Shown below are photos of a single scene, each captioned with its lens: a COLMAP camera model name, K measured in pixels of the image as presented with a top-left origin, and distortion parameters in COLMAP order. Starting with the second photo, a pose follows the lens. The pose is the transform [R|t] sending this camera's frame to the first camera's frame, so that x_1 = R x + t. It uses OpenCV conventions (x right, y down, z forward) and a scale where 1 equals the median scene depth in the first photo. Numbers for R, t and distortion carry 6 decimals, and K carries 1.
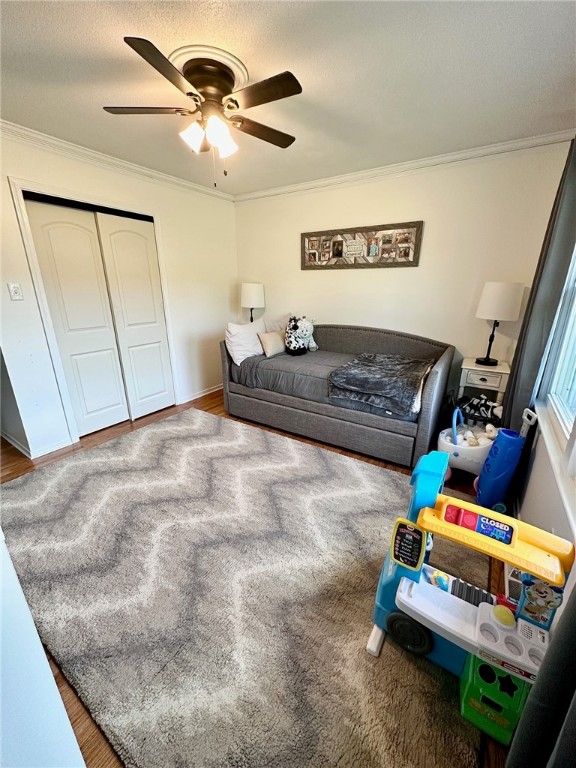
lens RADIAL K [[306.2, 0, 287.8], [0, 306.2, 381.1], [0, 0, 1]] dist [-0.006460, 0.000116]
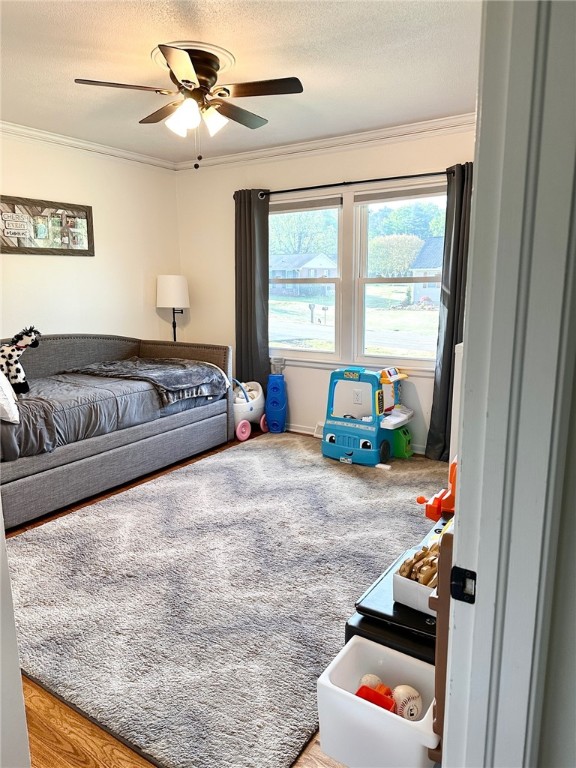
lens RADIAL K [[545.4, 0, 287.3], [0, 545.4, 384.5], [0, 0, 1]] dist [0.038086, -0.042912]
pose [[-0.006945, -0.188356, 0.982076, -1.356345], [0.308572, 0.933768, 0.181273, -0.176644], [-0.951176, 0.304301, 0.051637, 0.600502]]
